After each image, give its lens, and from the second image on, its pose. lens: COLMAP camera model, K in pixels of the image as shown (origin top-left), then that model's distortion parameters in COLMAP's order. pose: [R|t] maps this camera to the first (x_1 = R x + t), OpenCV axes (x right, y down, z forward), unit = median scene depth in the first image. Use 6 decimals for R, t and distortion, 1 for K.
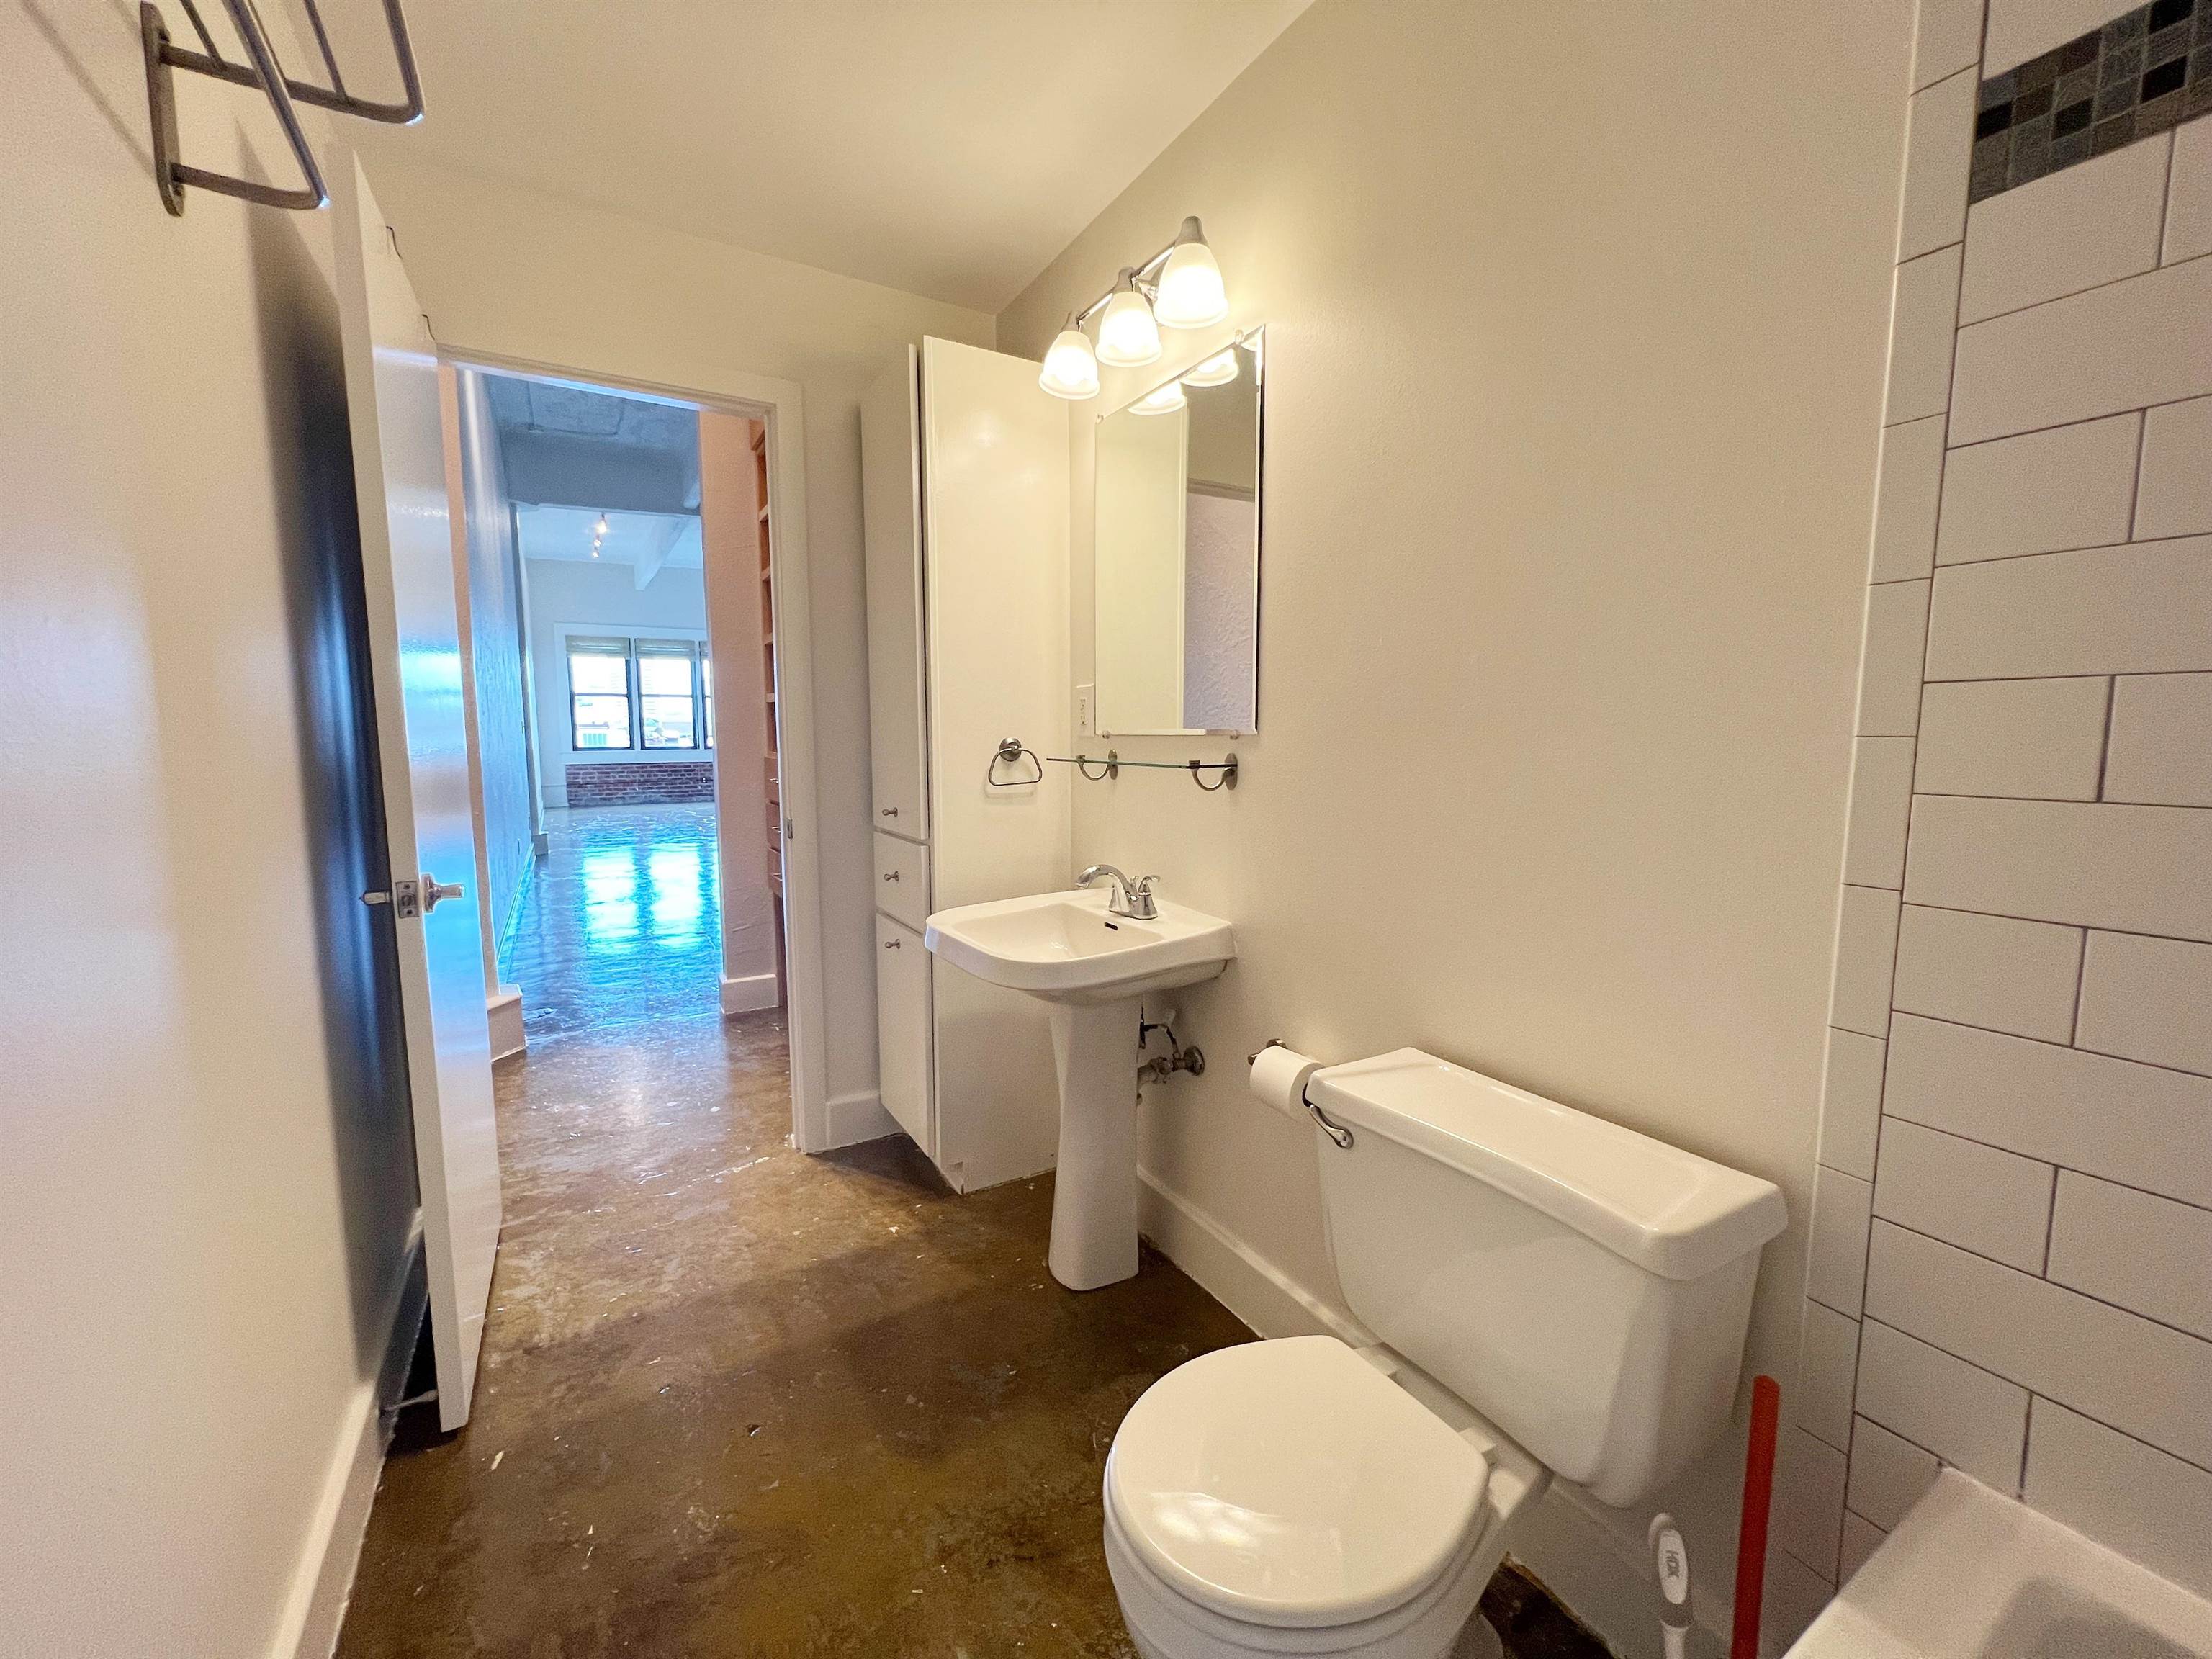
lens RADIAL K [[887.2, 0, 1099.2], [0, 887.2, 827.0], [0, 0, 1]] dist [-0.001841, 0.000280]
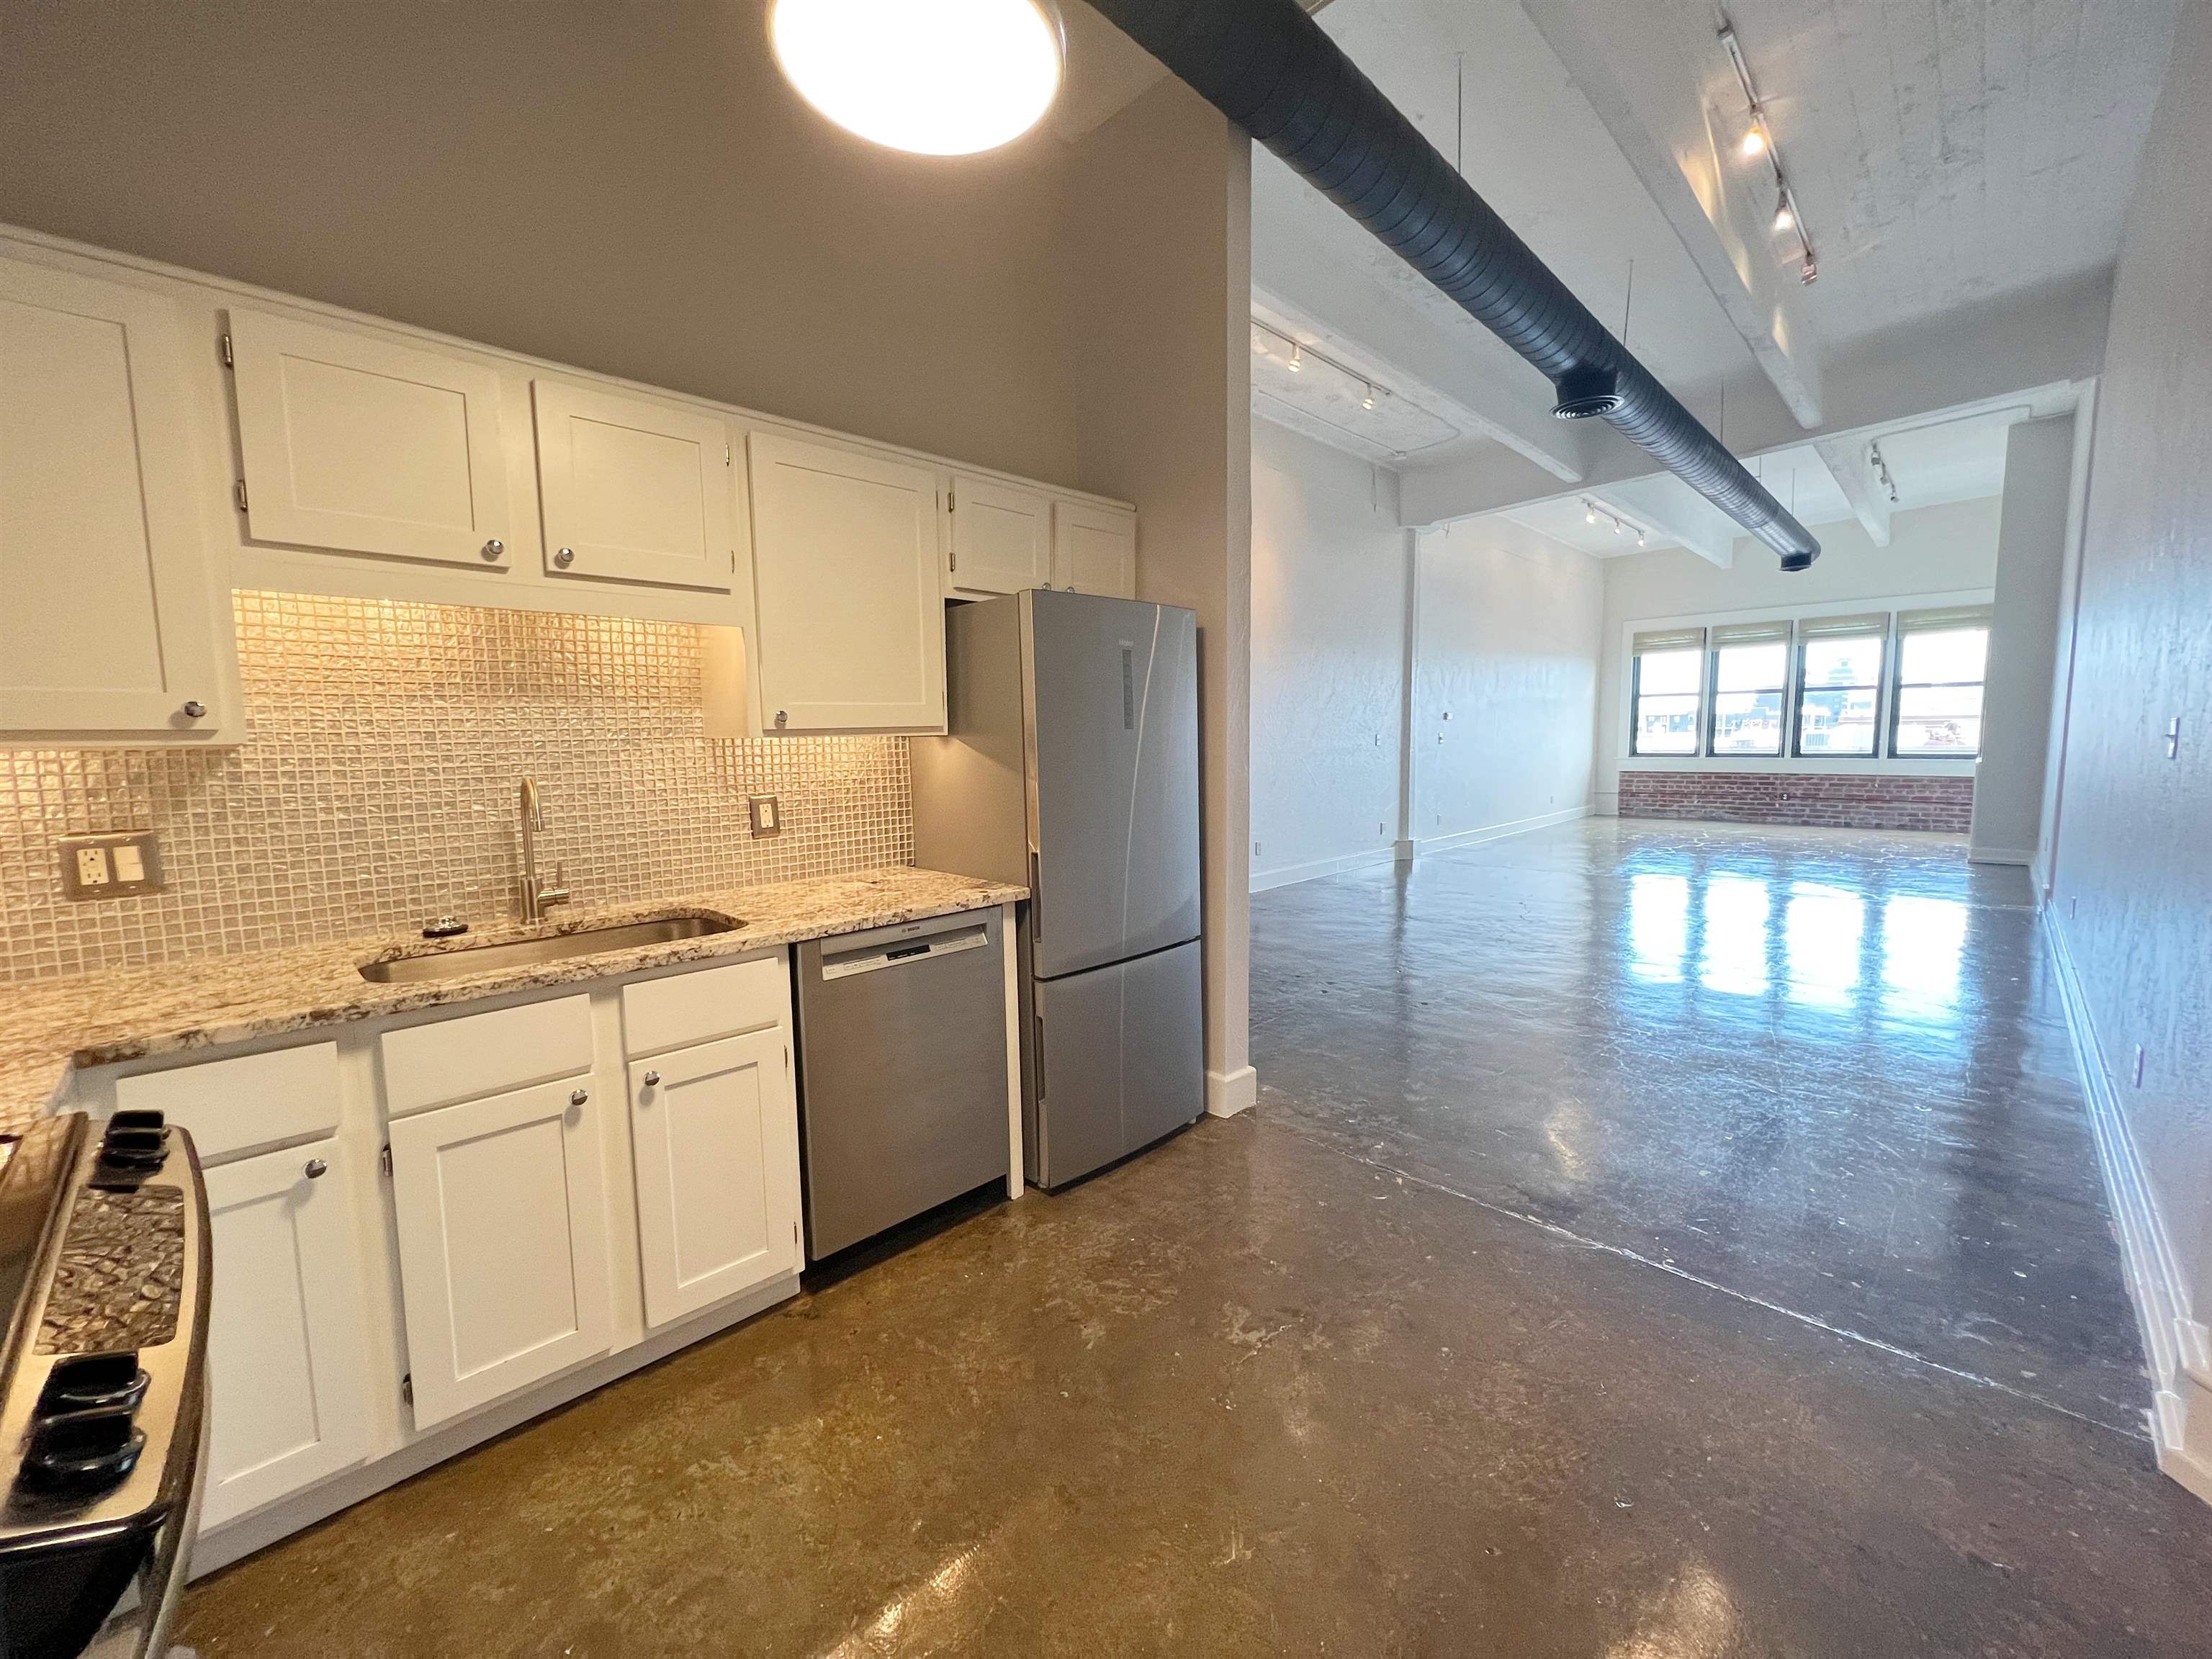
lens RADIAL K [[887.2, 0, 1103.3], [0, 887.2, 824.1], [0, 0, 1]] dist [-0.001841, 0.000280]
pose [[0.238683, 0.092712, -0.966662, 0.184307], [-0.090693, 0.993210, 0.072865, -0.033021], [0.966853, 0.070278, 0.245471, 0.236752]]
